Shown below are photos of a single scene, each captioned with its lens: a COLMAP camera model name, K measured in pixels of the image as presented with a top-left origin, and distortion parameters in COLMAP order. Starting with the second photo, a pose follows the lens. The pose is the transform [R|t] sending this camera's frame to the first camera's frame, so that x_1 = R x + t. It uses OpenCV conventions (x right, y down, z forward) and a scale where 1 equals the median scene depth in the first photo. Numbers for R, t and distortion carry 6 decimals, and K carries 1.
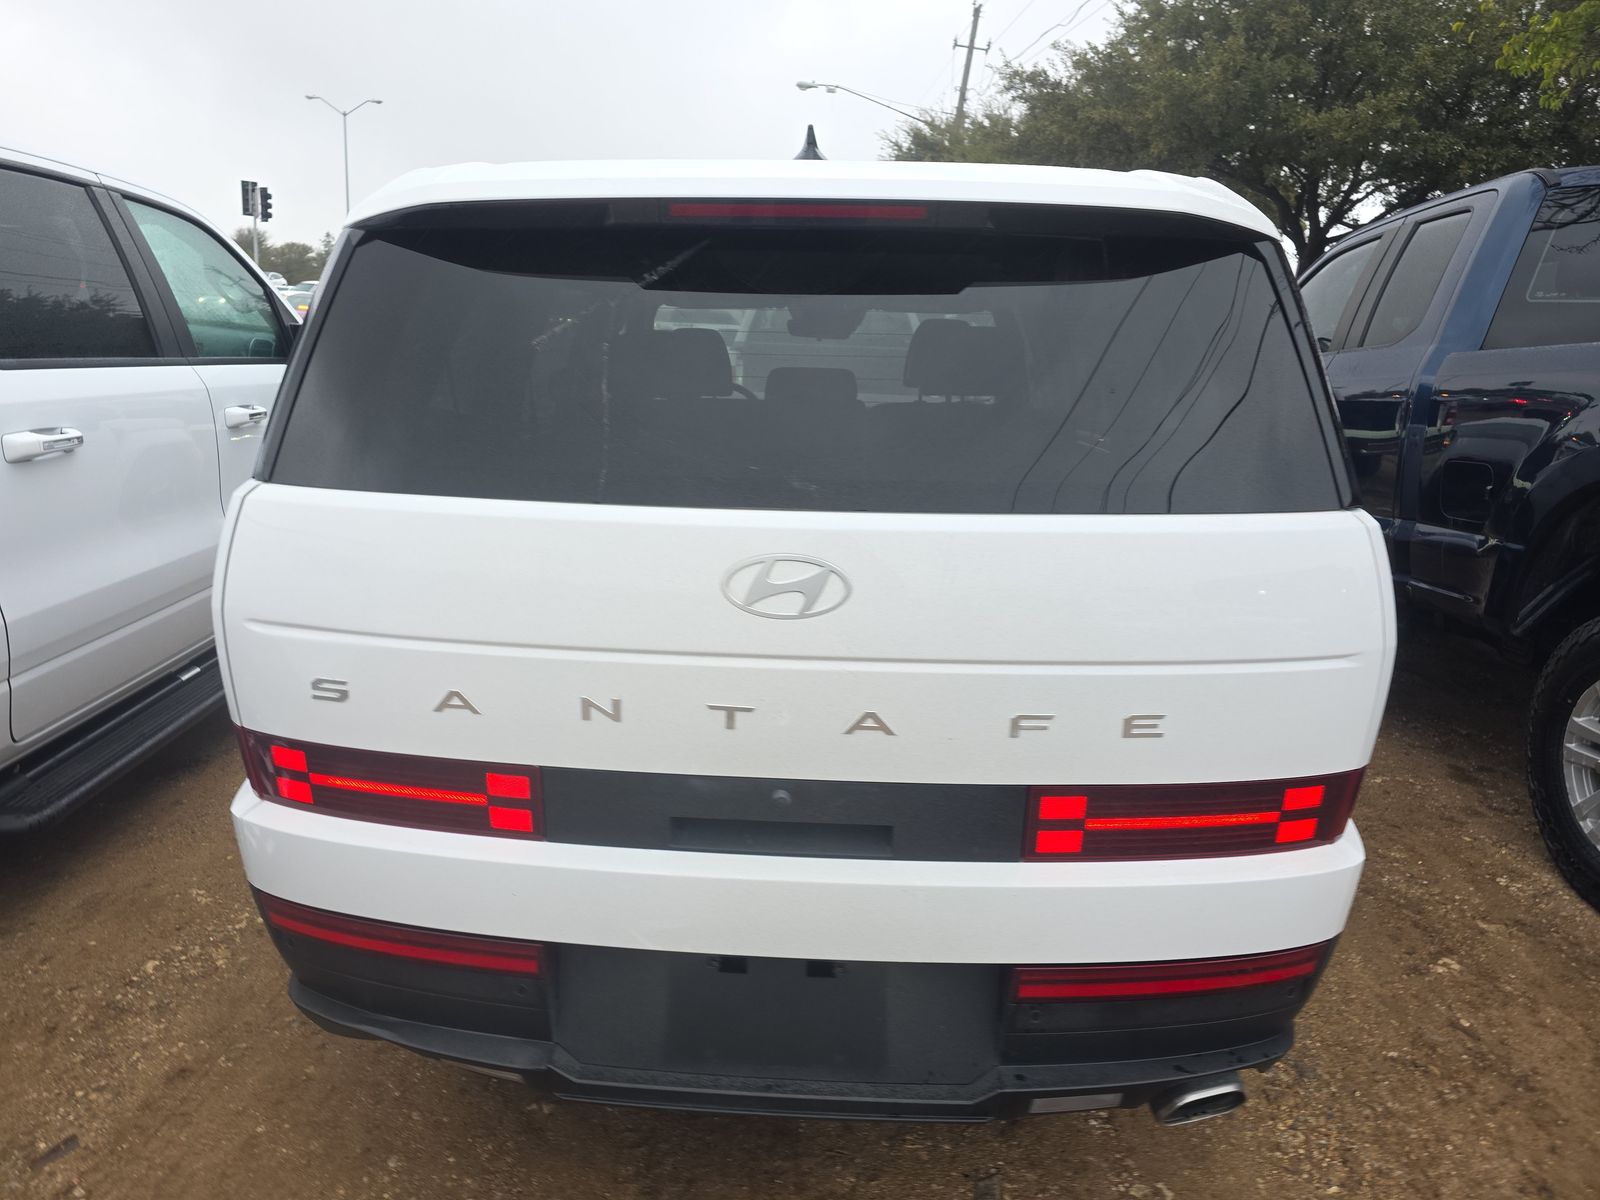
lens RADIAL K [[1053.9, 0, 801.7], [0, 1053.9, 567.8], [0, 0, 1]] dist [0.062702, -0.036648]
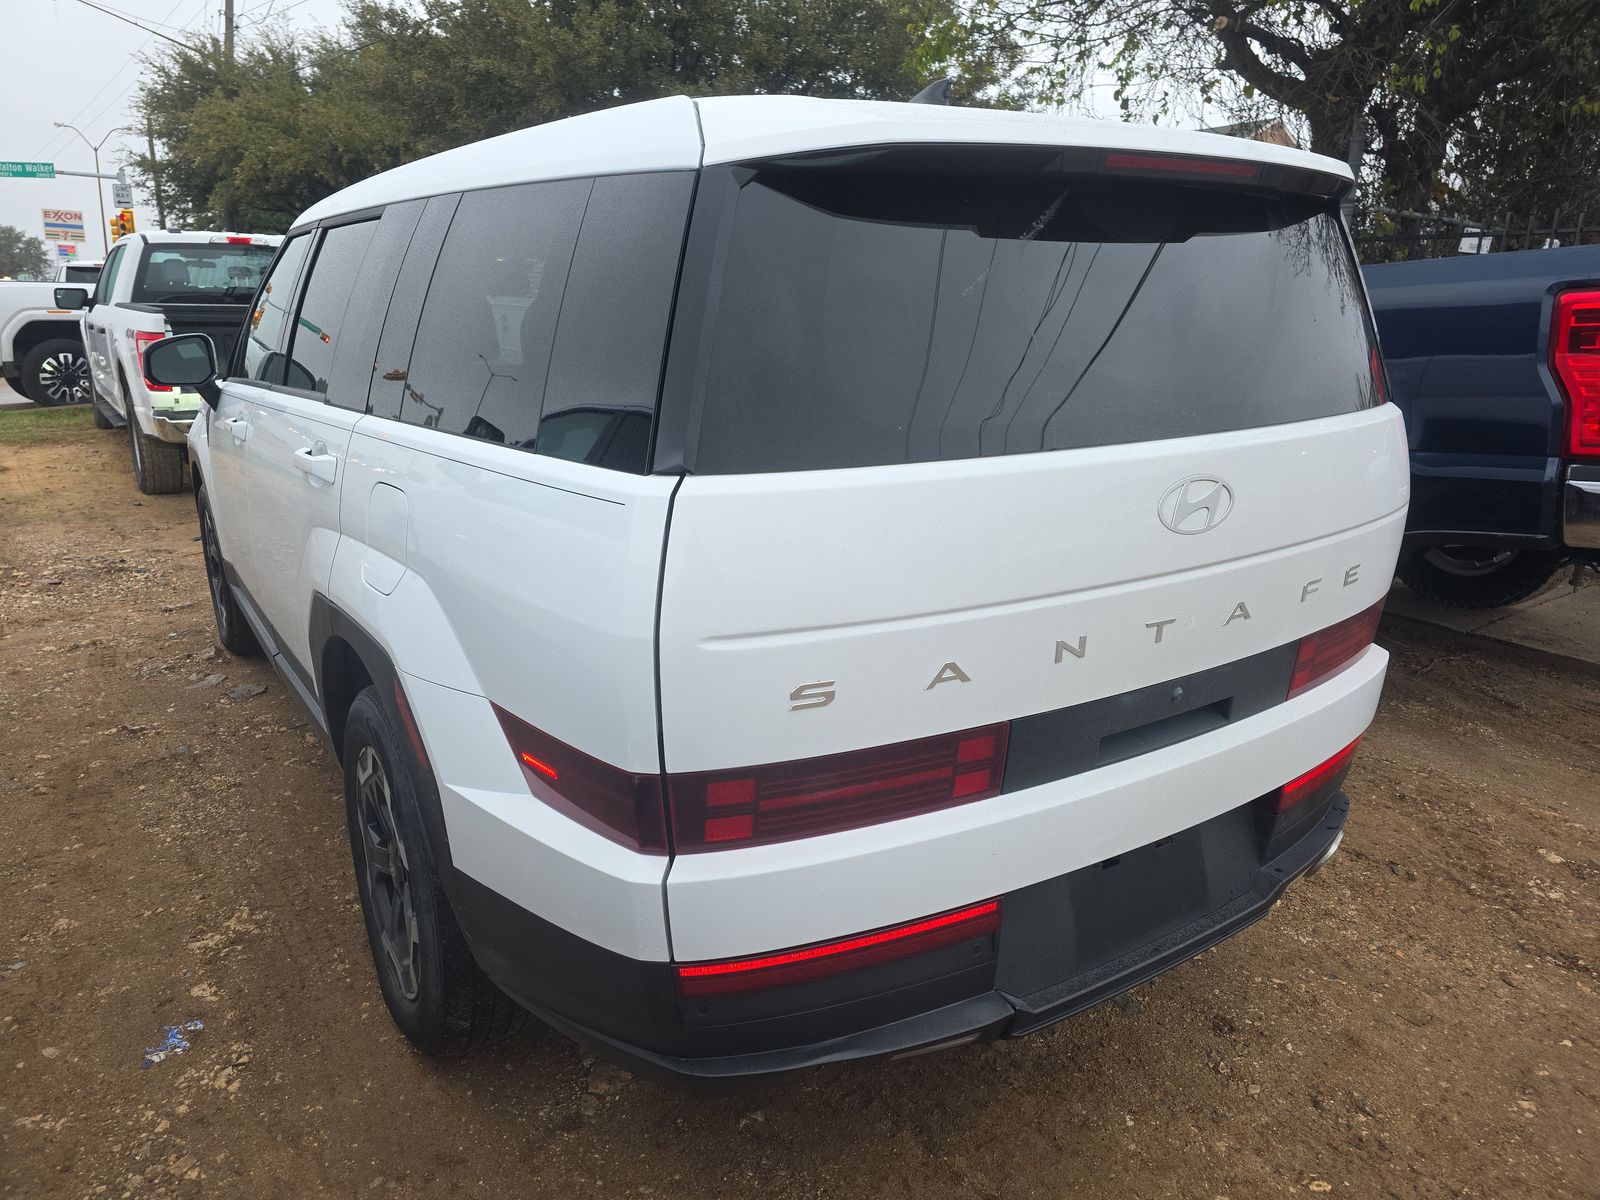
lens RADIAL K [[1074.3, 0, 802.3], [0, 1074.3, 577.2], [0, 0, 1]] dist [0.001417, -0.000082]
pose [[0.809816, -0.166497, 0.562563, -0.952838], [0.142424, 0.985993, 0.086794, -0.061390], [-0.569134, 0.009835, 0.822186, 0.280913]]
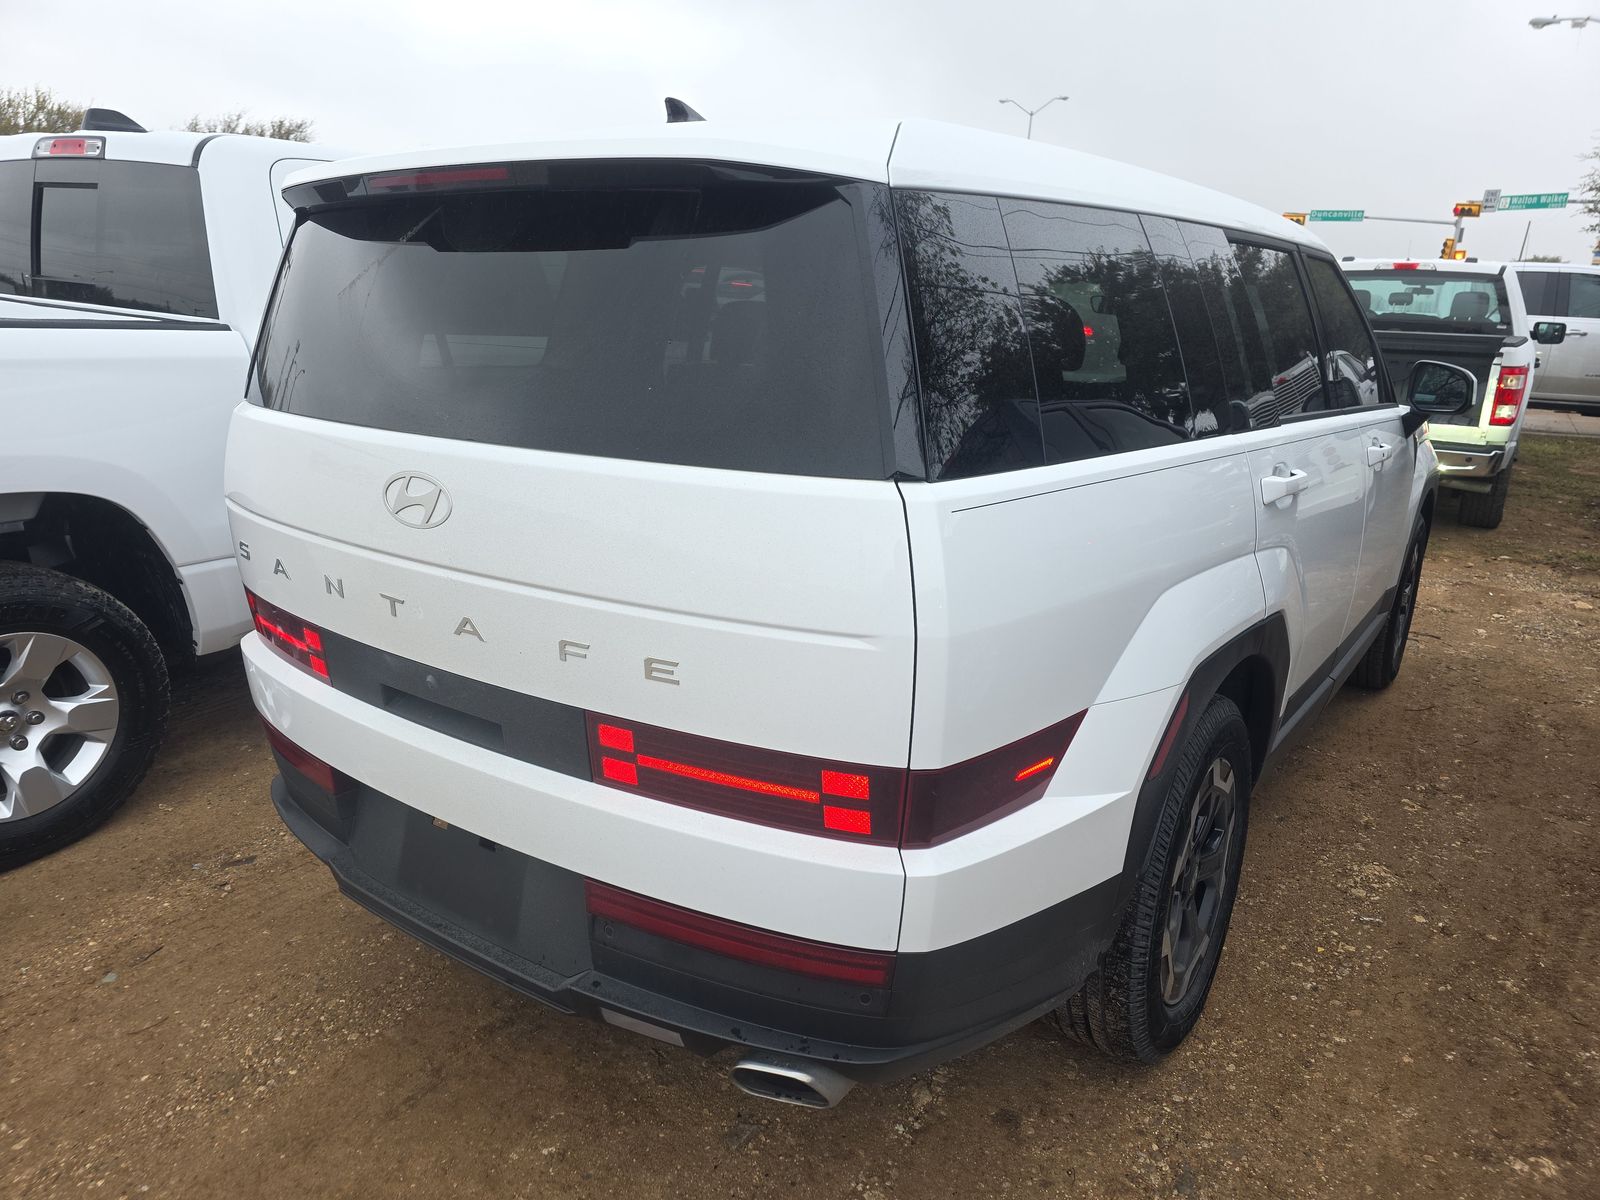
lens RADIAL K [[1074.7, 0, 795.0], [0, 1074.7, 601.4], [0, 0, 1]] dist [0.062785, -0.063247]
pose [[0.838384, 0.134316, -0.528273, 0.937321], [-0.119618, 0.990876, 0.062098, 0.004080], [0.531793, 0.011129, 0.846801, 0.187933]]
